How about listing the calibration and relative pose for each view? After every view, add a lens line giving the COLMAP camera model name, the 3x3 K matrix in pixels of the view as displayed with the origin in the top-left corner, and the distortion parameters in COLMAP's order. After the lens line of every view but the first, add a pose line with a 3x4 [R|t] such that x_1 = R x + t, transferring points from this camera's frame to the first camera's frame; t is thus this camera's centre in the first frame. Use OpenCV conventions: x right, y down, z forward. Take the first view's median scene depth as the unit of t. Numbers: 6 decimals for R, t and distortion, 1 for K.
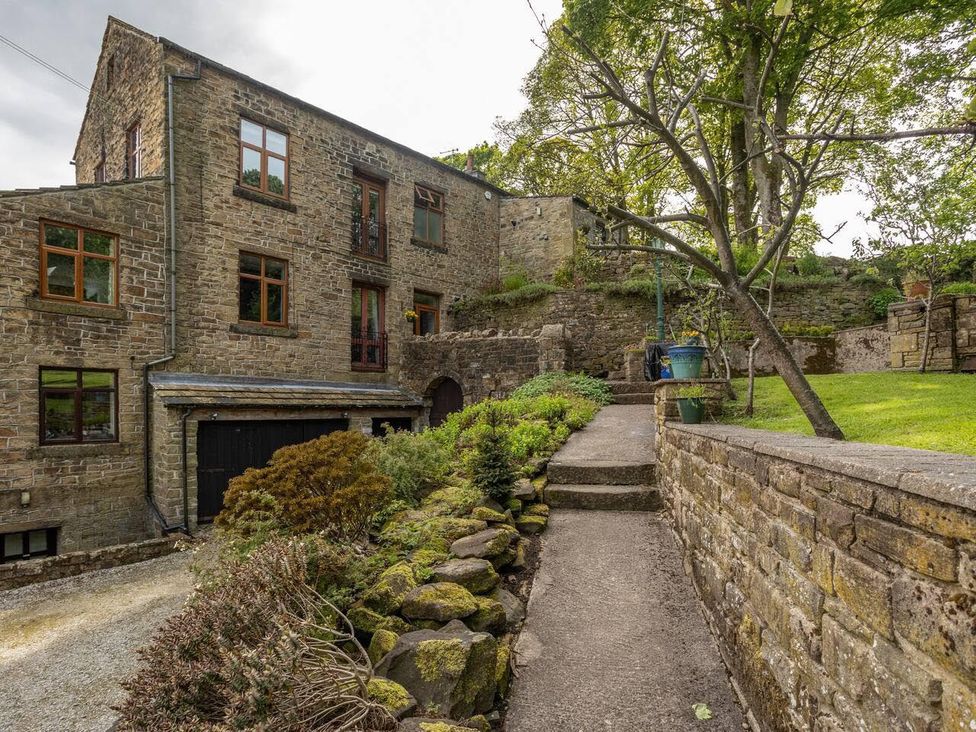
lens RADIAL K [[709.6, 0, 487.5], [0, 709.6, 394.1], [0, 0, 1]] dist [0.003079, 0.003621]
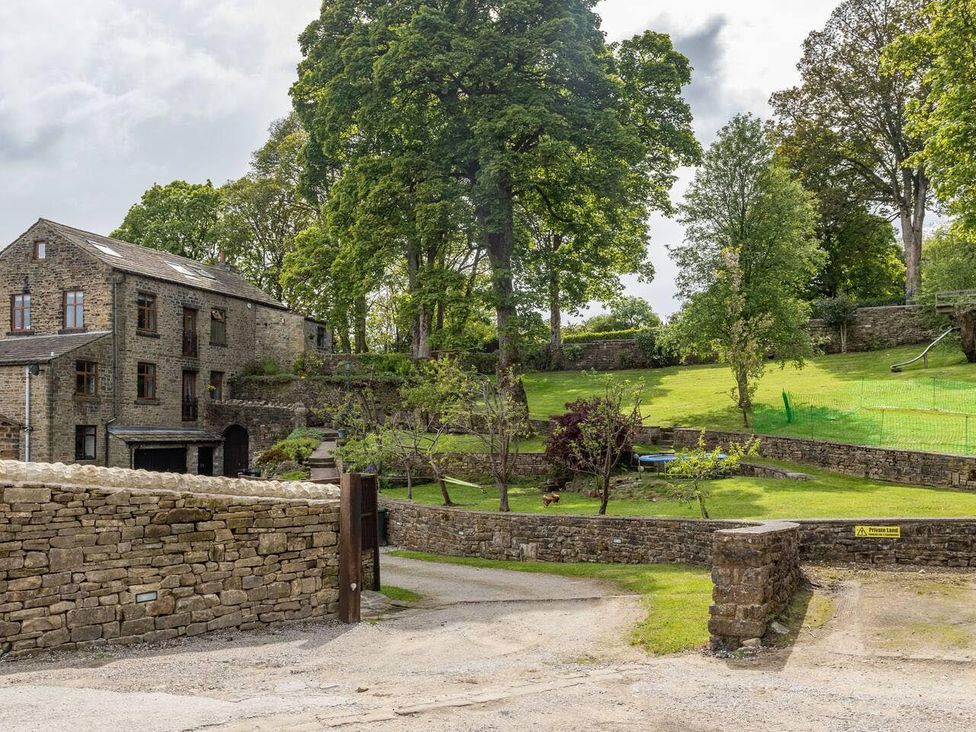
lens RADIAL K [[1071.1, 0, 486.7], [0, 1071.1, 367.3], [0, 0, 1]] dist [0.008923, 0.000000]
pose [[0.949744, 0.016231, 0.312605, -0.331344], [-0.003563, 0.999151, -0.041054, -0.064691], [-0.313006, 0.037877, 0.948995, -1.957737]]
